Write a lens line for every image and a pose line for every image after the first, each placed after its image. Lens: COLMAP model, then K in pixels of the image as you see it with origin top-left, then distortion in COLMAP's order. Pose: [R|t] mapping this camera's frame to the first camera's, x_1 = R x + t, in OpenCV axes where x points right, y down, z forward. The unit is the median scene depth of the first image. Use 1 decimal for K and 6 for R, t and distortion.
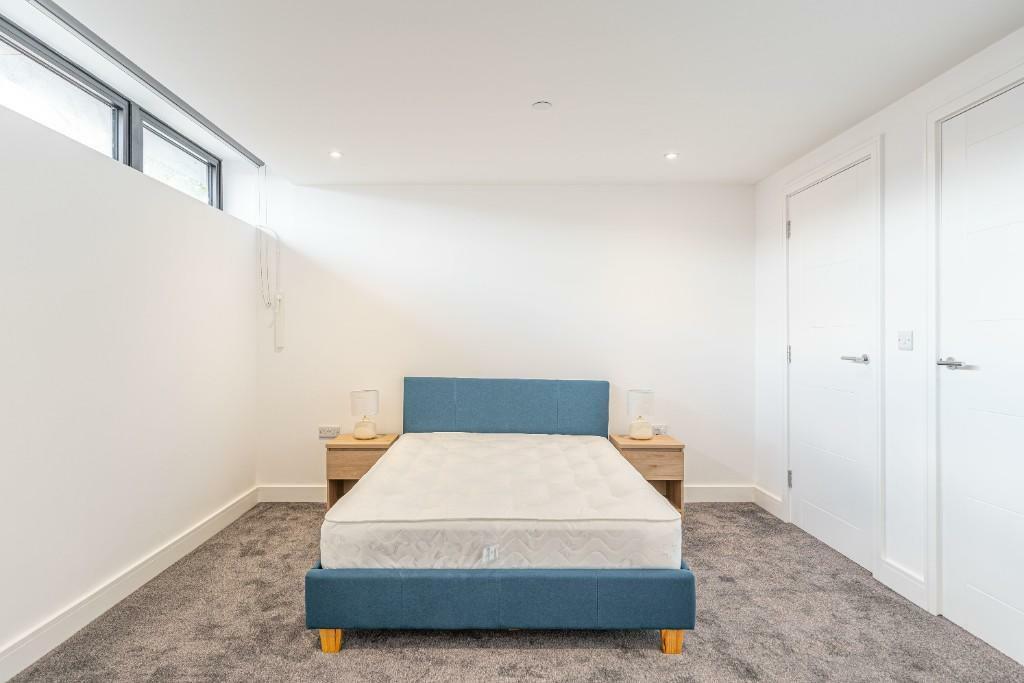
lens RADIAL K [[582.9, 0, 511.2], [0, 582.9, 336.3], [0, 0, 1]] dist [0.001717, -0.000126]
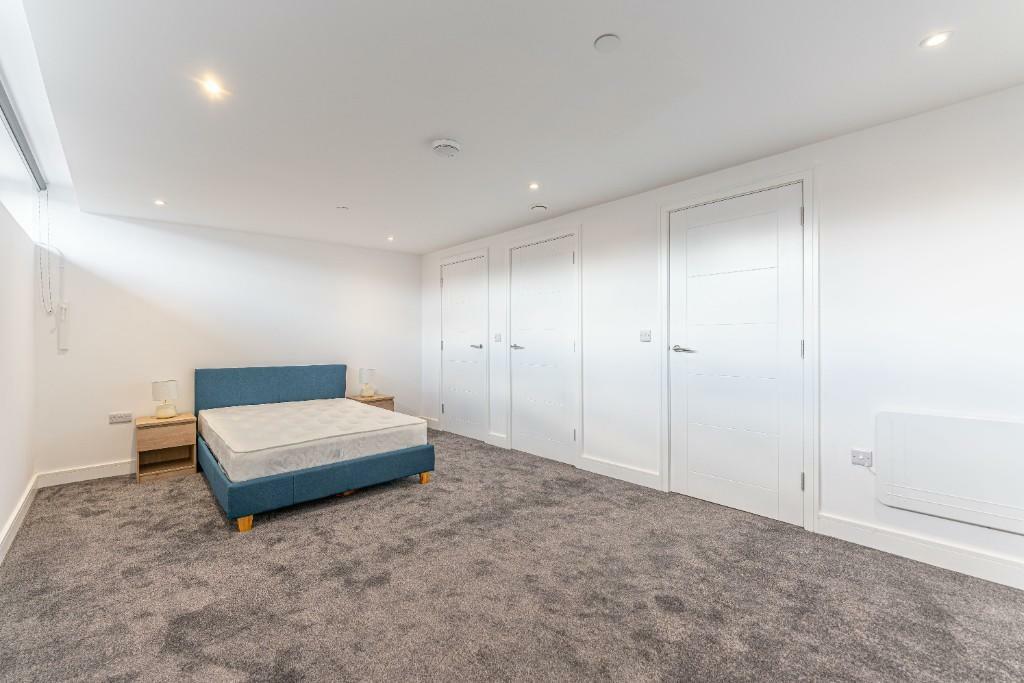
lens RADIAL K [[419.7, 0, 512.0], [0, 419.7, 341.5], [0, 0, 1]] dist [0.000085, 0.000045]
pose [[0.743961, -0.017456, 0.667995, -0.400421], [0.008140, 0.999821, 0.017062, -0.006098], [-0.668173, -0.007257, 0.743970, -0.288403]]
